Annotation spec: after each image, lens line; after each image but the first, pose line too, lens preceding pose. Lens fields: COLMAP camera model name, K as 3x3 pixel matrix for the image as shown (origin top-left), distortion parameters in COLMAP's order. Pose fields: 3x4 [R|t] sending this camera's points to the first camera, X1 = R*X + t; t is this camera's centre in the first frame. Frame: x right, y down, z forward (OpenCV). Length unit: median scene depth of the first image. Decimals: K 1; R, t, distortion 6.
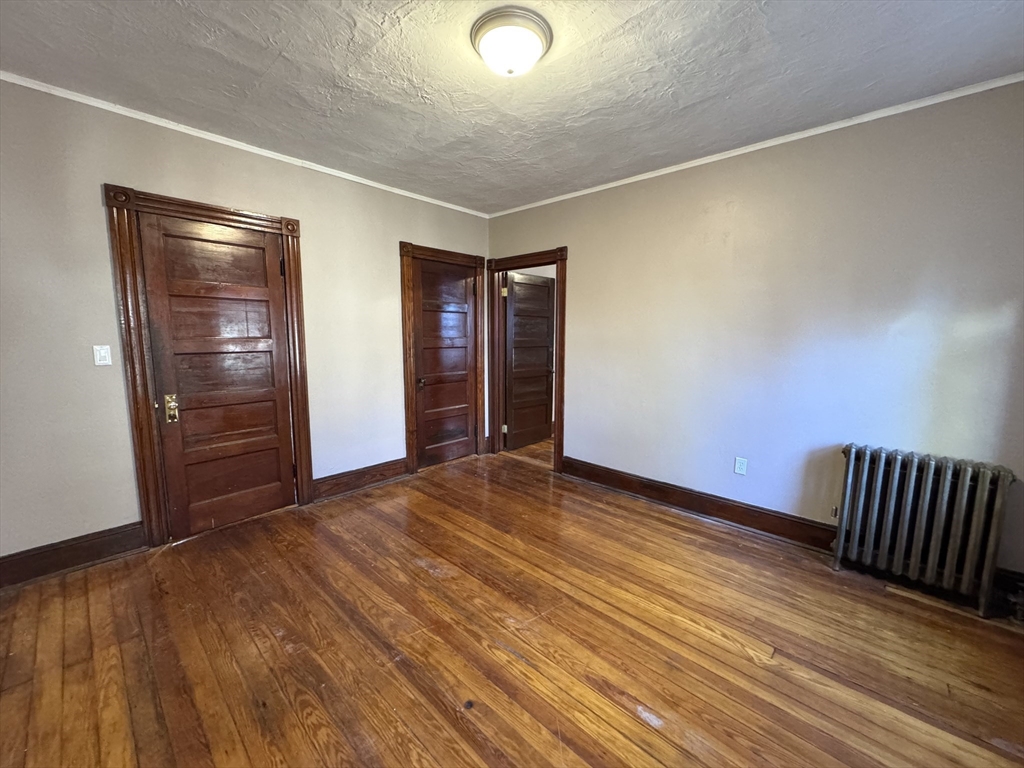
lens RADIAL K [[407.3, 0, 512.0], [0, 407.3, 384.0], [0, 0, 1]] dist [-0.000637, -0.000010]
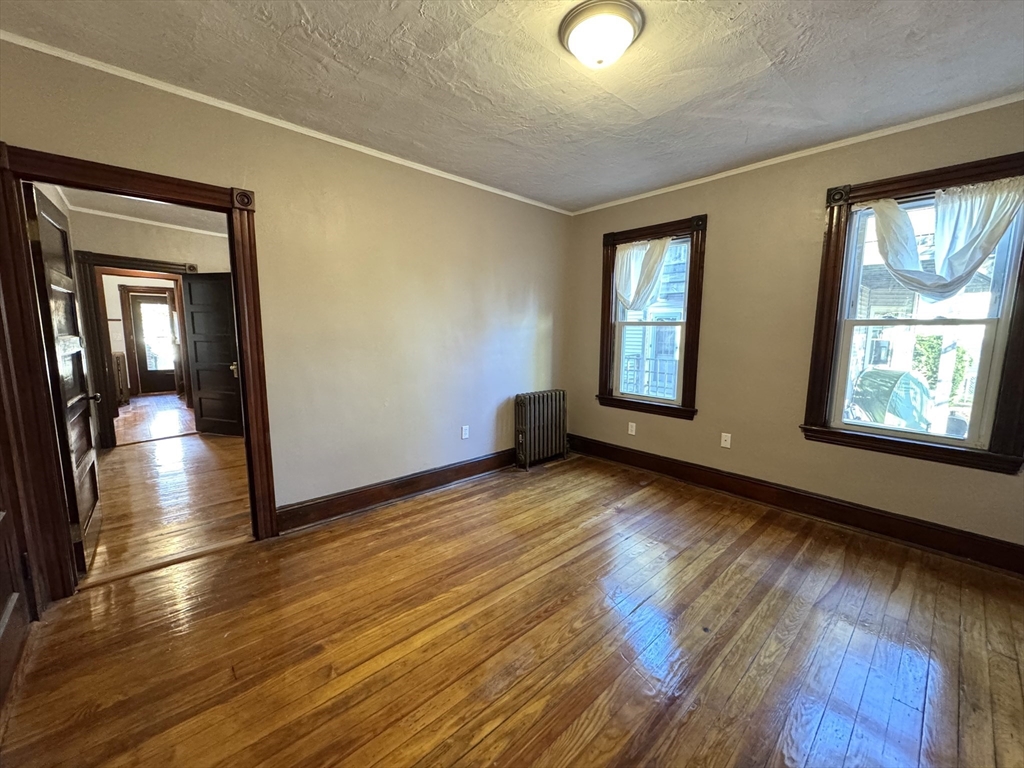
lens RADIAL K [[394.1, 0, 528.4], [0, 394.1, 379.7], [0, 0, 1]] dist [-0.001828, -0.000117]
pose [[0.075520, -0.129868, 0.988651, -0.751393], [0.116390, 0.985853, 0.120610, -0.104478], [-0.990328, 0.105961, 0.089567, 0.822882]]
